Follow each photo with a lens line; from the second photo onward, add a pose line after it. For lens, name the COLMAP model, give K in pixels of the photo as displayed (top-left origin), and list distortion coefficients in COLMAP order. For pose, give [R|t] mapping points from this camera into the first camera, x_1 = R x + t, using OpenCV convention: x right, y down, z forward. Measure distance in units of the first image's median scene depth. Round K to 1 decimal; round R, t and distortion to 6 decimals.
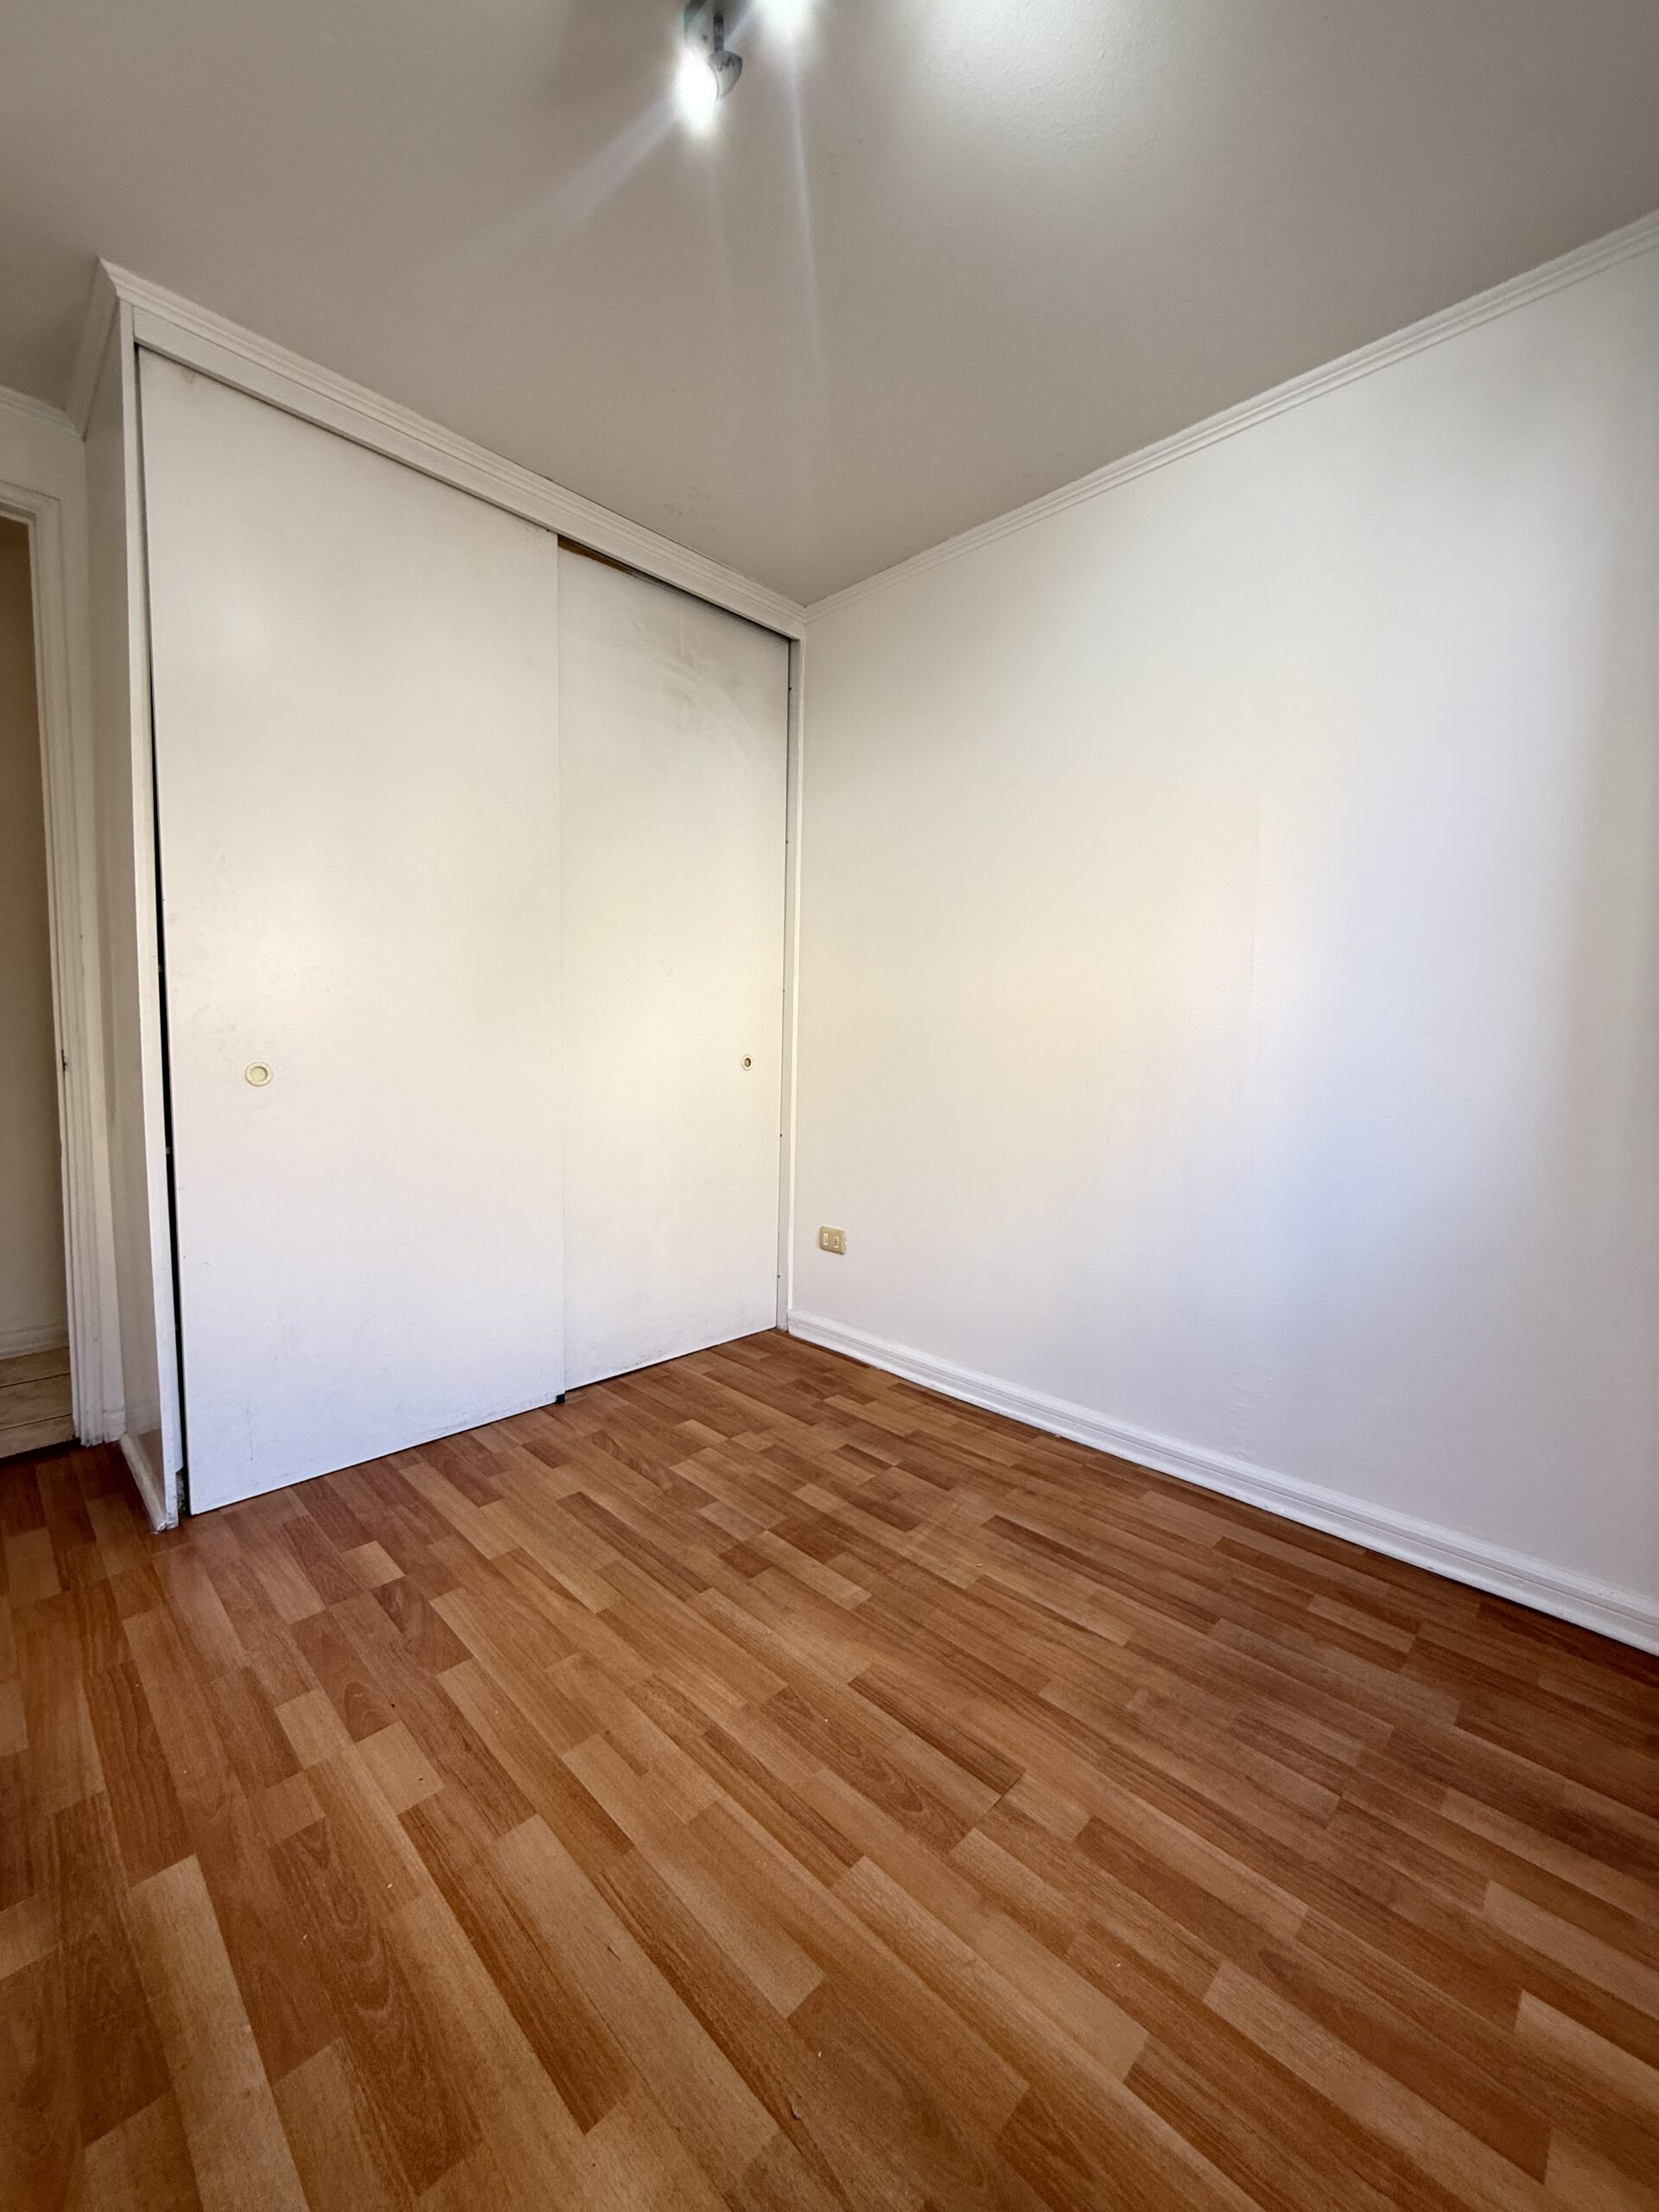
lens RADIAL K [[877.1, 0, 835.2], [0, 877.1, 1105.8], [0, 0, 1]] dist [-0.003397, 0.000069]
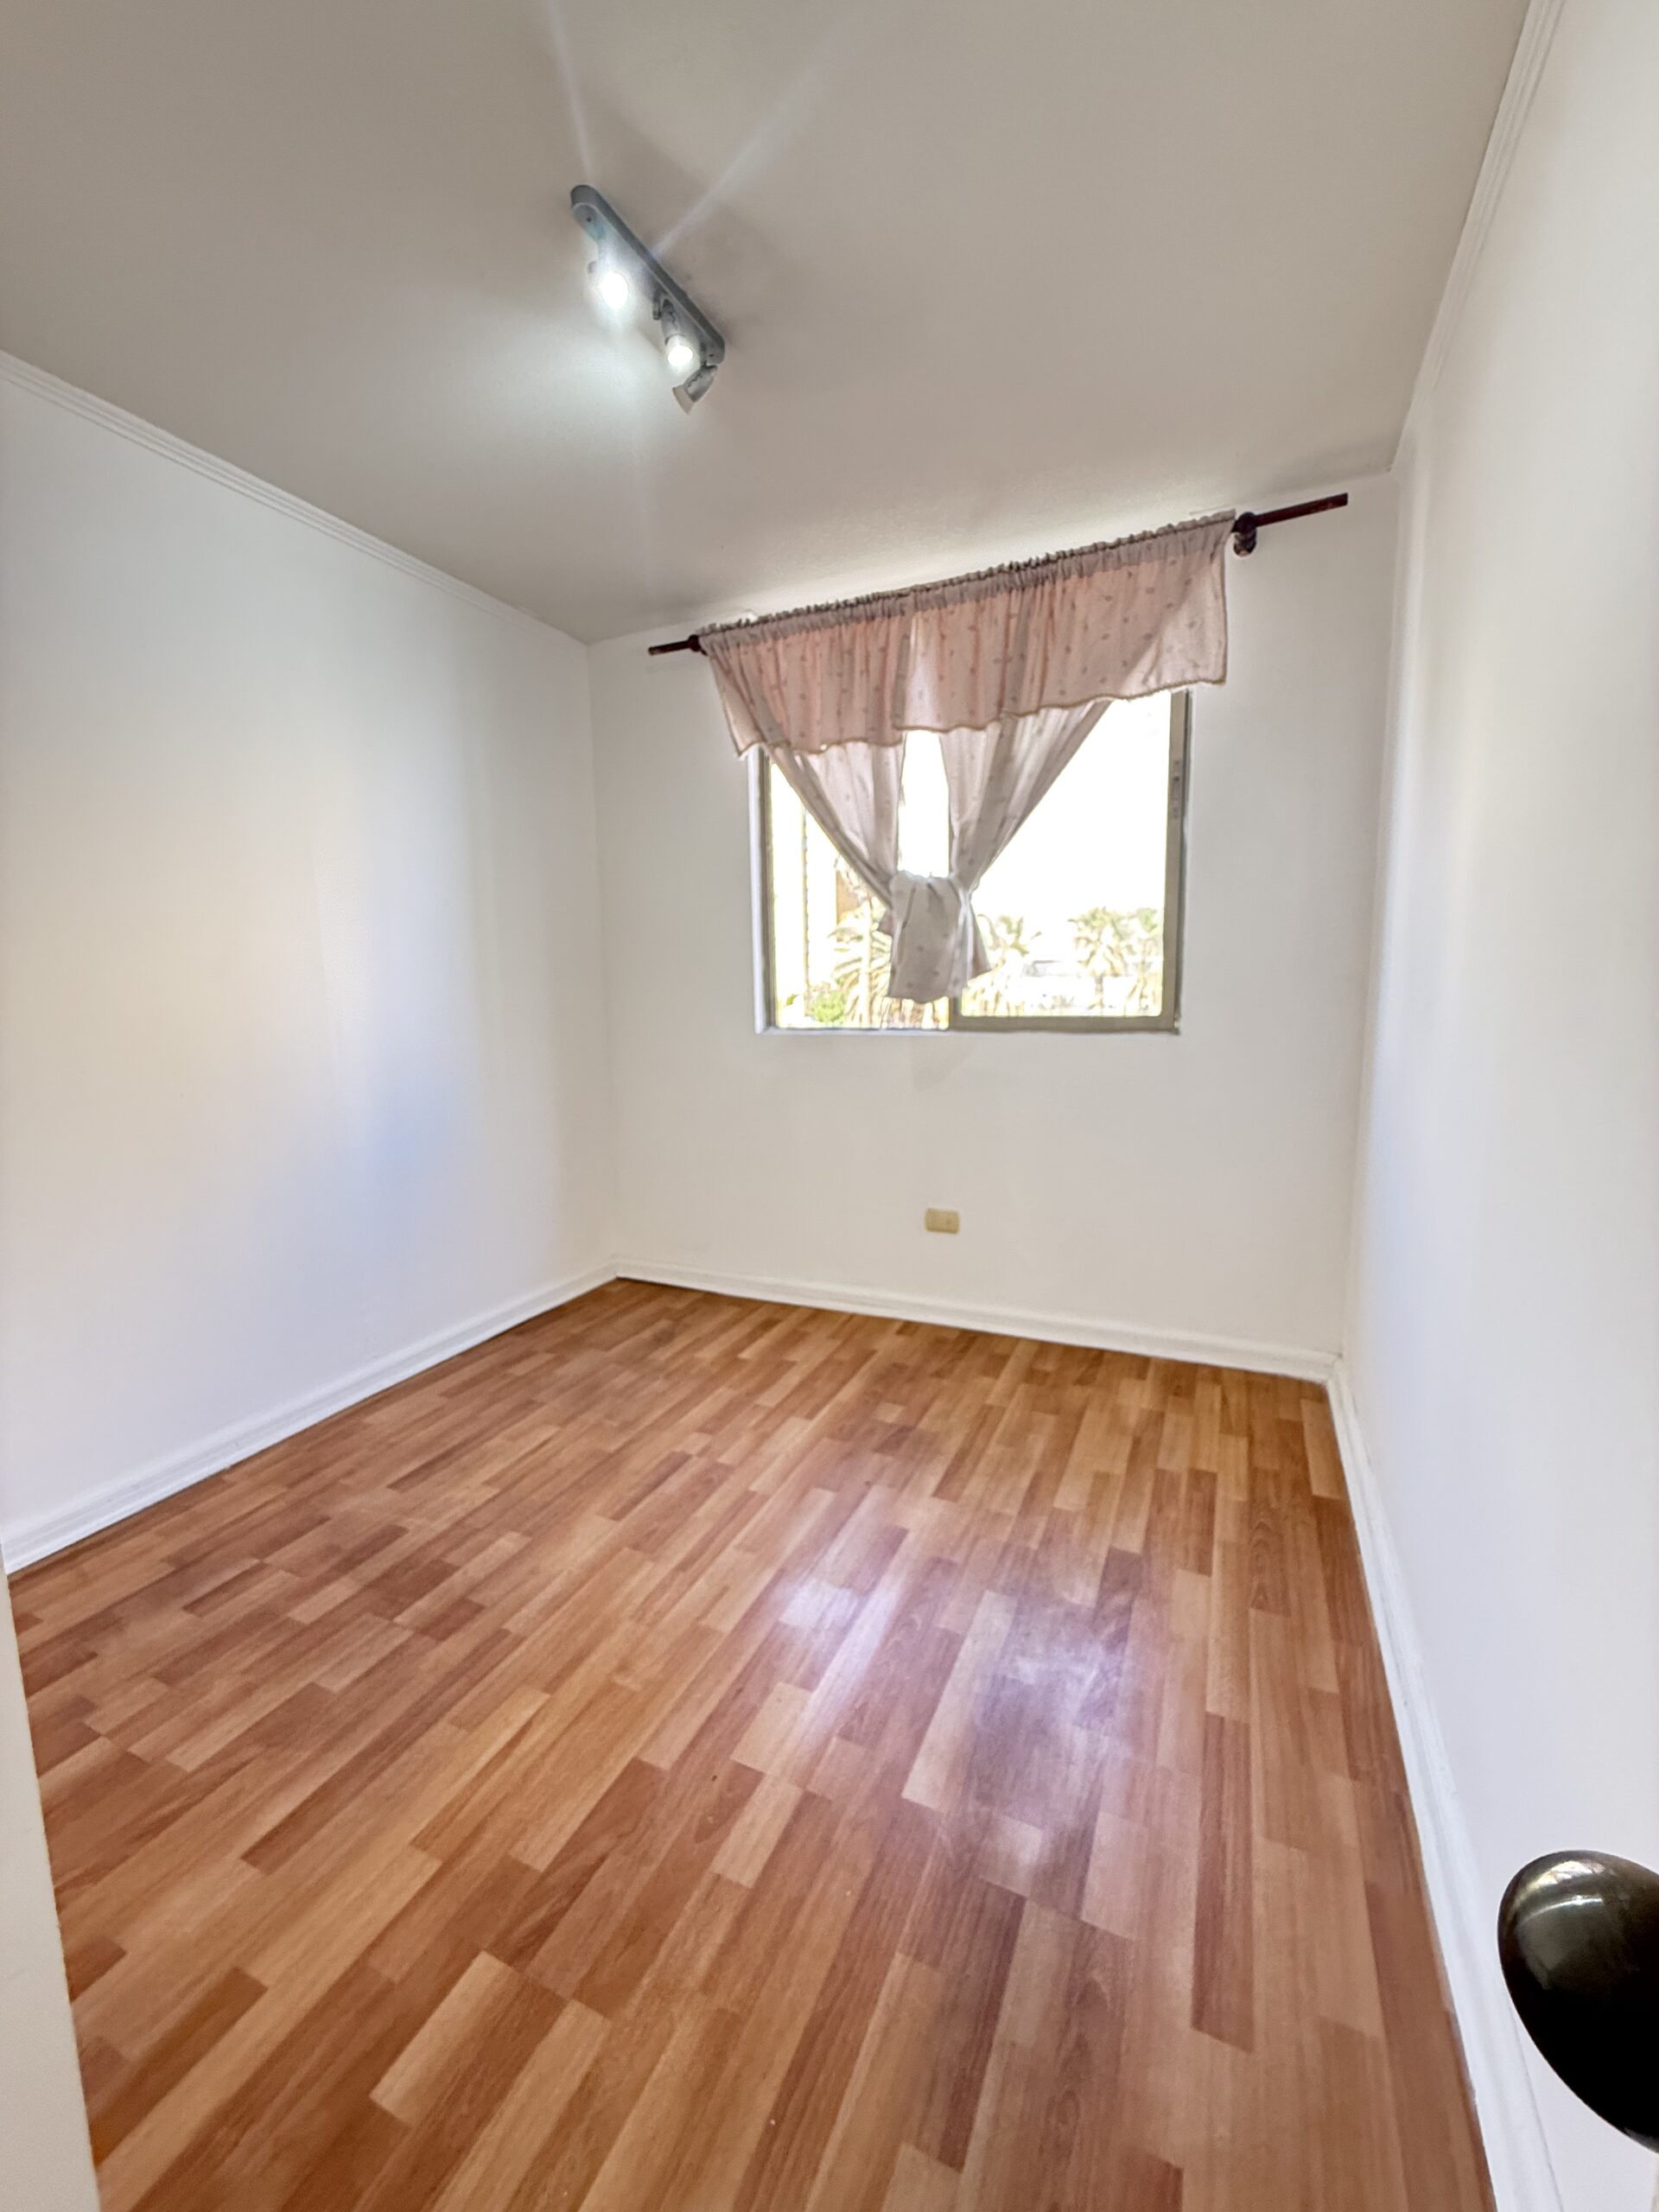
lens RADIAL K [[877.1, 0, 833.2], [0, 877.1, 1100.9], [0, 0, 1]] dist [-0.003397, 0.000069]
pose [[-0.334645, -0.143313, 0.931383, -1.145474], [0.086380, 0.979542, 0.181759, -0.183441], [-0.938377, 0.141277, -0.315419, 0.915686]]
